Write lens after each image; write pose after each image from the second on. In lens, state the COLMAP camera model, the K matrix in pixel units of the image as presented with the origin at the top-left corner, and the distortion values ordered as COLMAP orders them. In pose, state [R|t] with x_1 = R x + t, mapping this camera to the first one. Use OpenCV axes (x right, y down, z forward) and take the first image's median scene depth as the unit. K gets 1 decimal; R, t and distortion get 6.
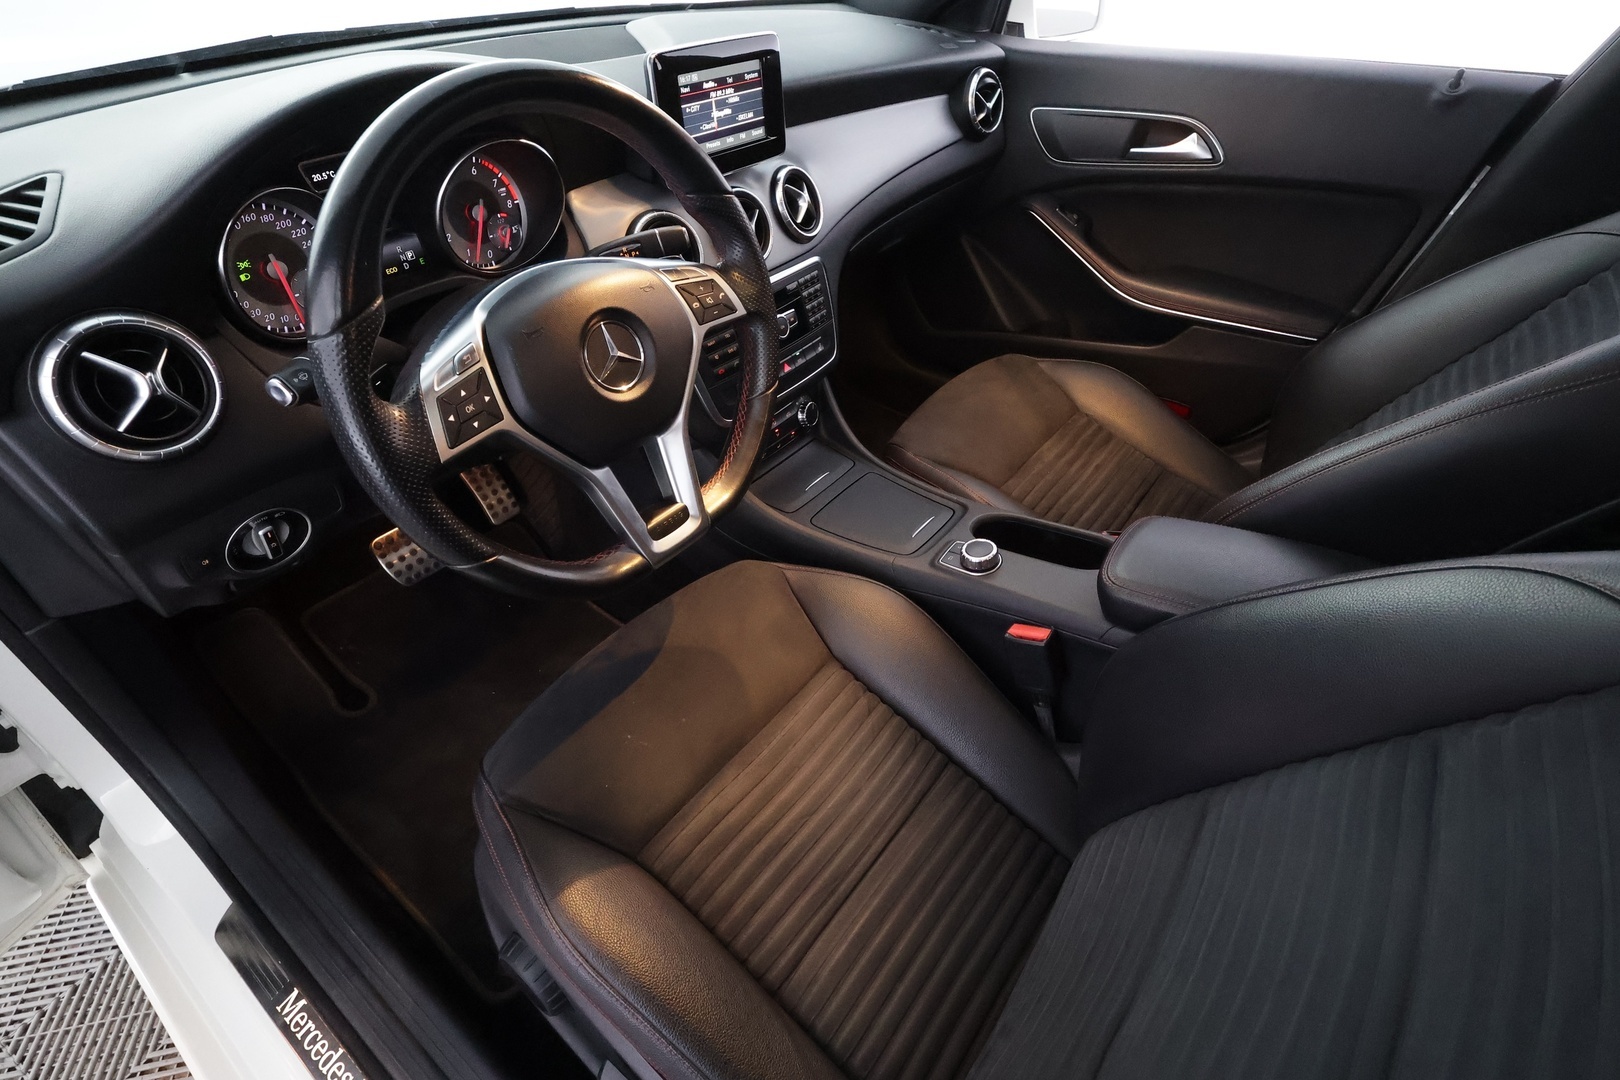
lens RADIAL K [[763.7, 0, 810.0], [0, 763.7, 540.0], [0, 0, 1]] dist [-0.002956, -0.000037]
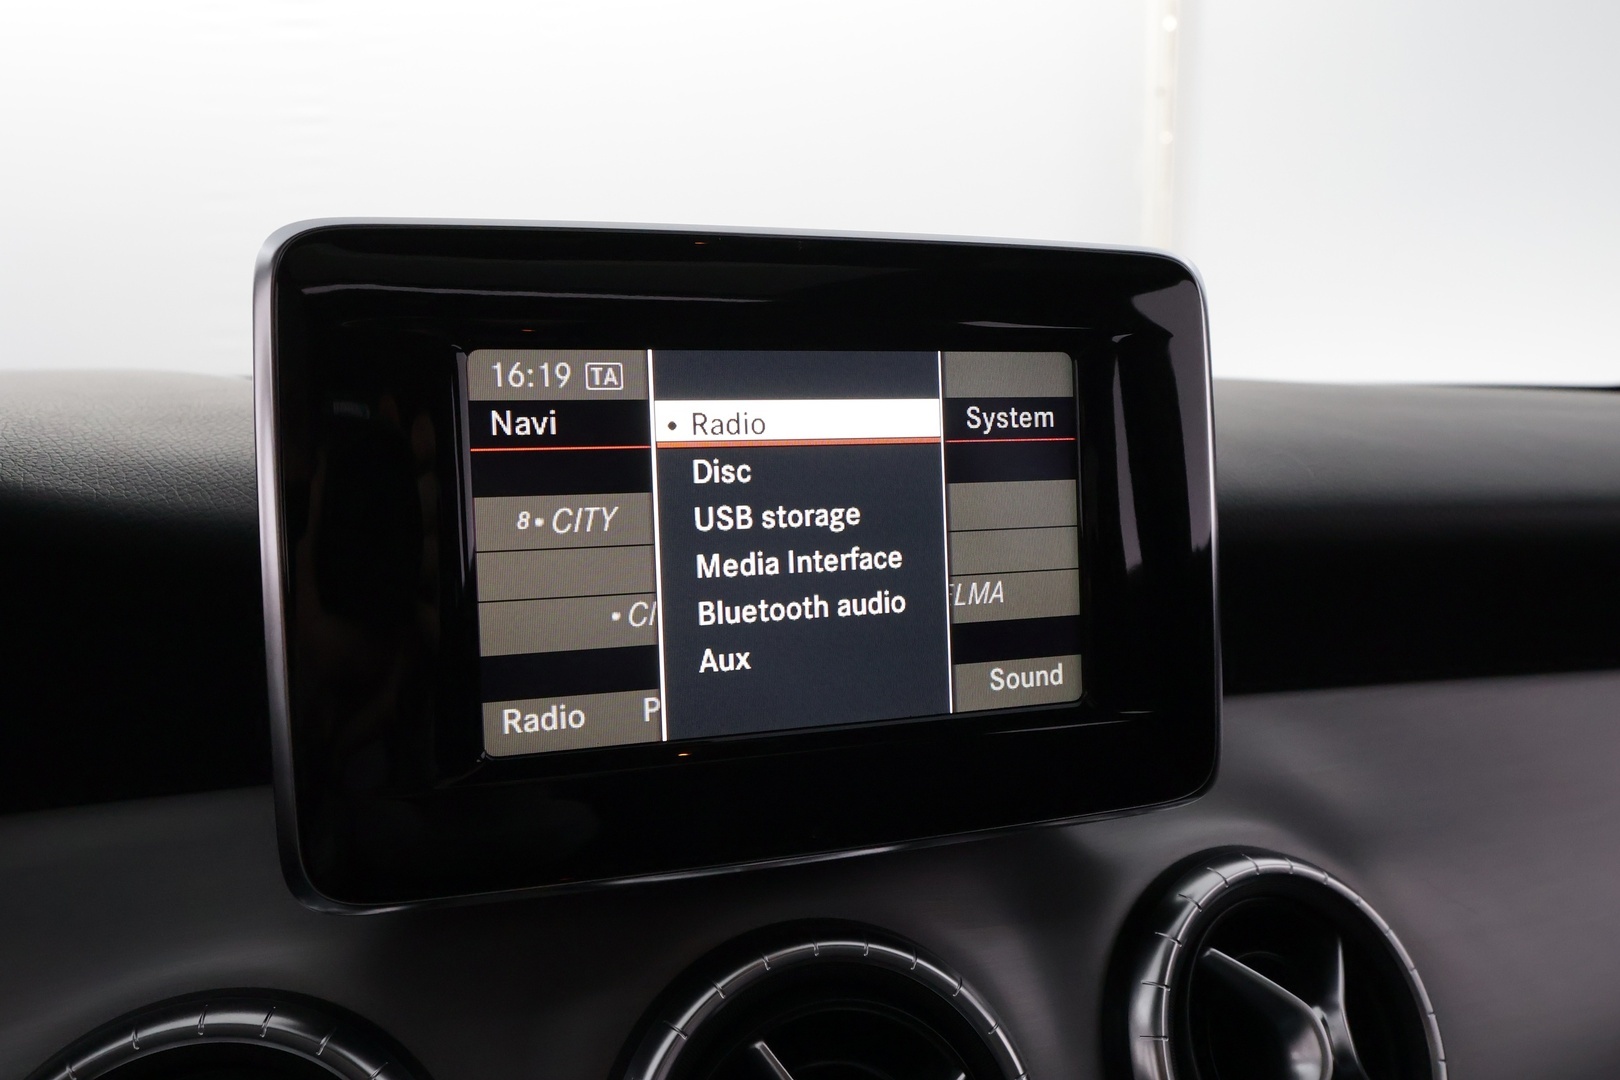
lens RADIAL K [[1263.4, 0, 813.3], [0, 1263.4, 544.3], [0, 0, 1]] dist [-0.003174, -0.000551]
pose [[0.835899, 0.037630, -0.547592, 0.060668], [-0.341739, 0.816373, -0.465564, -0.425347], [0.429520, 0.576298, 0.695265, 0.792151]]
